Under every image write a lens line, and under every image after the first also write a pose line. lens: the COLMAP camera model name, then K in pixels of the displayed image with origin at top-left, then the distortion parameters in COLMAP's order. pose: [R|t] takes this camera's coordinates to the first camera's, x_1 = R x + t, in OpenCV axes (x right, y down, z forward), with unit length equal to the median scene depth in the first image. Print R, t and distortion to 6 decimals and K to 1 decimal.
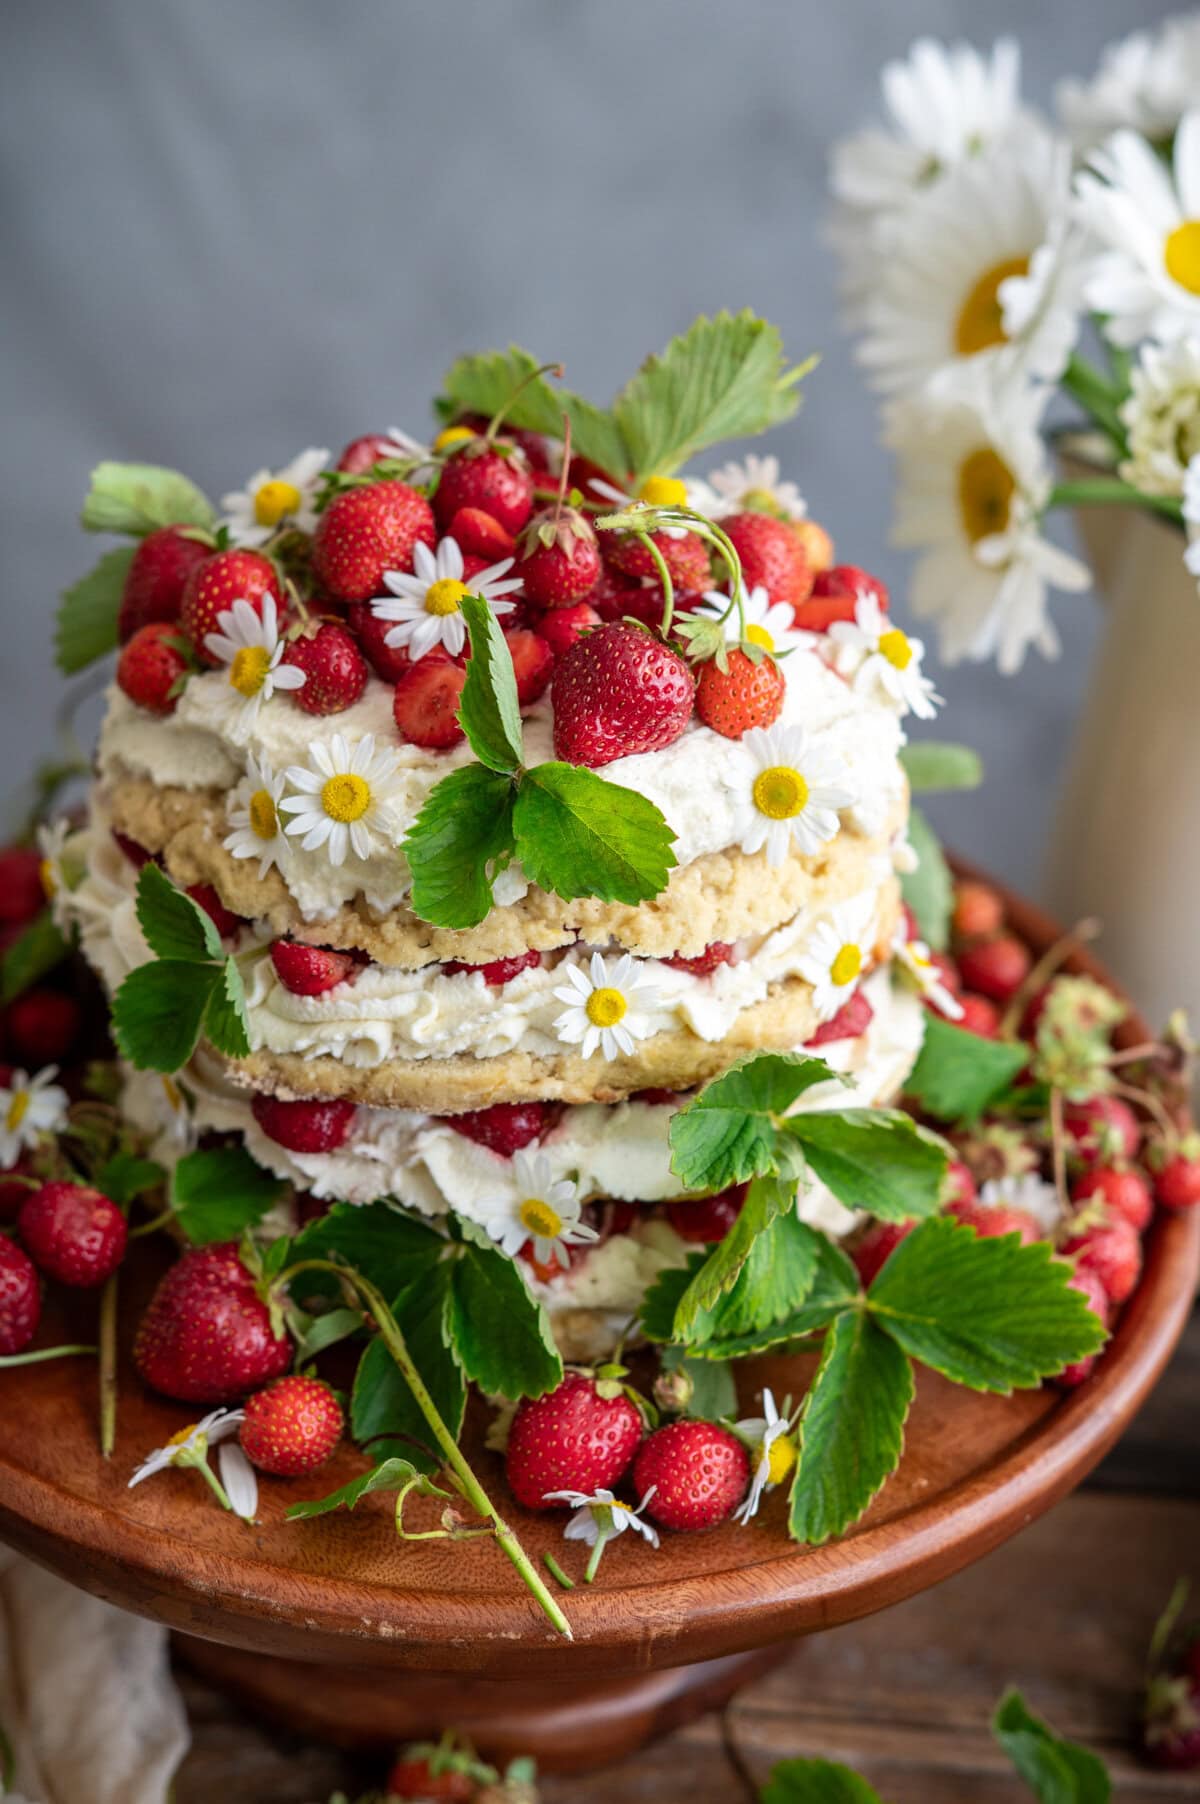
lens RADIAL K [[2991.6, 0, 587.1], [0, 2991.6, 869.5], [0, 0, 1]] dist [0.050952, 0.000000]
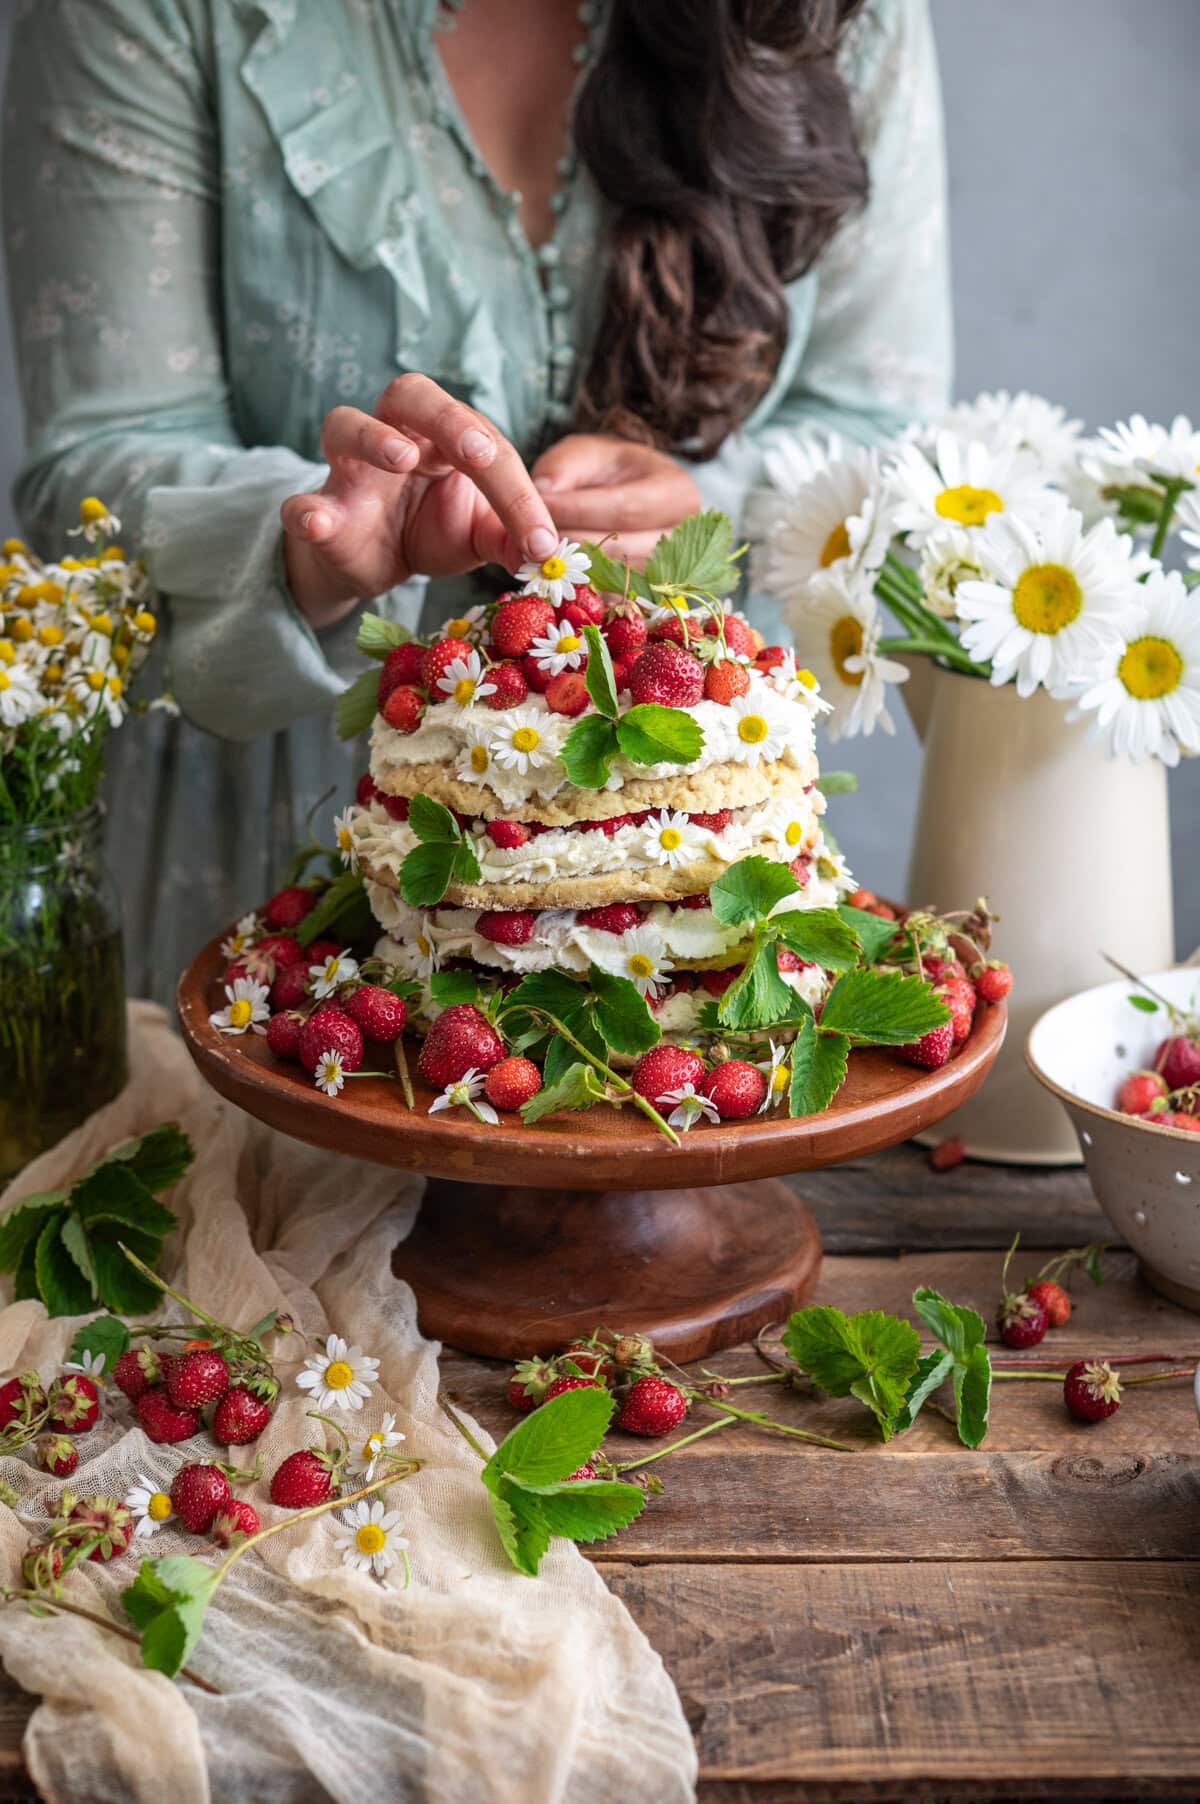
lens RADIAL K [[3032.6, 0, 584.6], [0, 3032.6, 897.4], [0, 0, 1]] dist [-0.000666, 0.000000]
pose [[0.997083, -0.056477, 0.051336, -0.143032], [0.066849, 0.970806, -0.230364, 0.502264], [-0.036827, 0.233124, 0.971749, -0.817814]]
